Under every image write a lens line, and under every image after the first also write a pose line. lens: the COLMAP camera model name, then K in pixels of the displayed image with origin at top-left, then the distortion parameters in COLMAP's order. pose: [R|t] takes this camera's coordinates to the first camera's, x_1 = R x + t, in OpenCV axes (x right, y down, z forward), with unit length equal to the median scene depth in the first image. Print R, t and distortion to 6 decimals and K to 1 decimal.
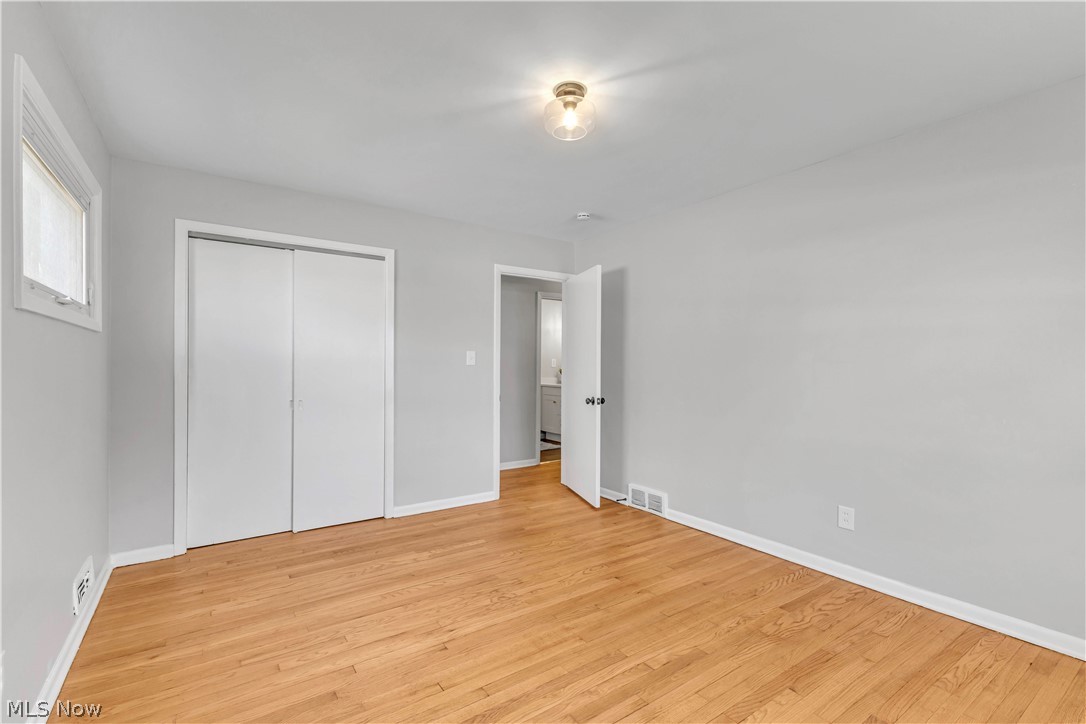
lens RADIAL K [[476.8, 0, 541.8], [0, 476.8, 365.9], [0, 0, 1]] dist [0.009943, 0.000028]
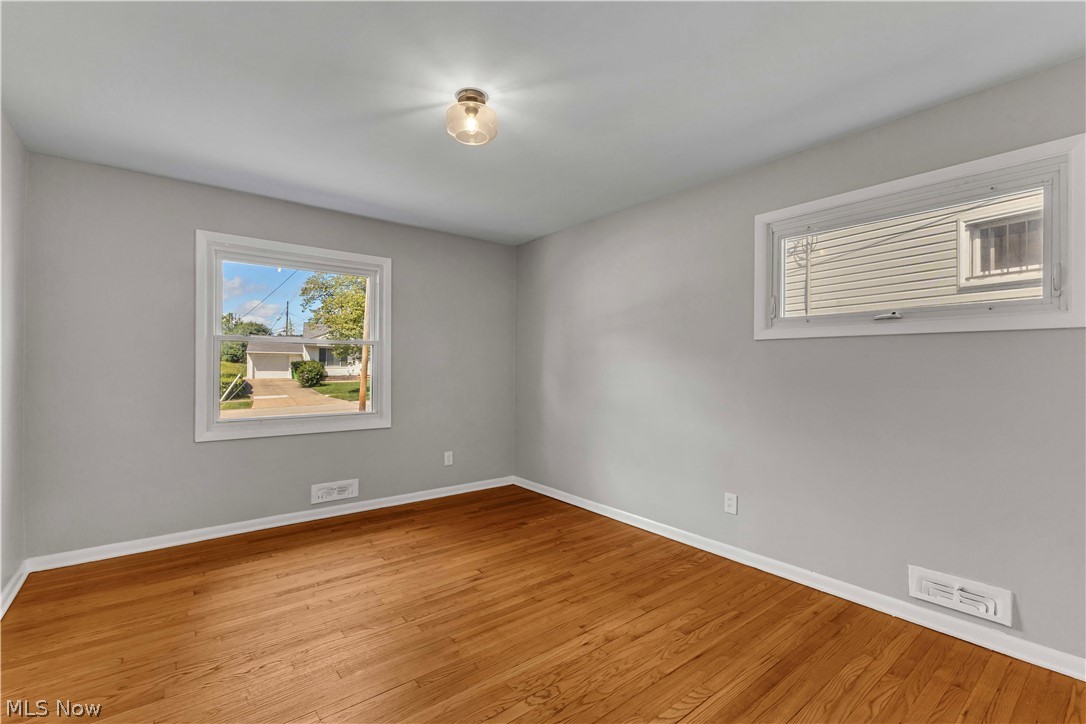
lens RADIAL K [[476.8, 0, 541.8], [0, 476.8, 365.9], [0, 0, 1]] dist [0.009943, 0.000028]
pose [[-0.997868, -0.012630, -0.064031, -0.031029], [-0.012895, 0.999910, 0.003715, -0.011983], [0.063978, 0.004532, -0.997941, 2.020453]]
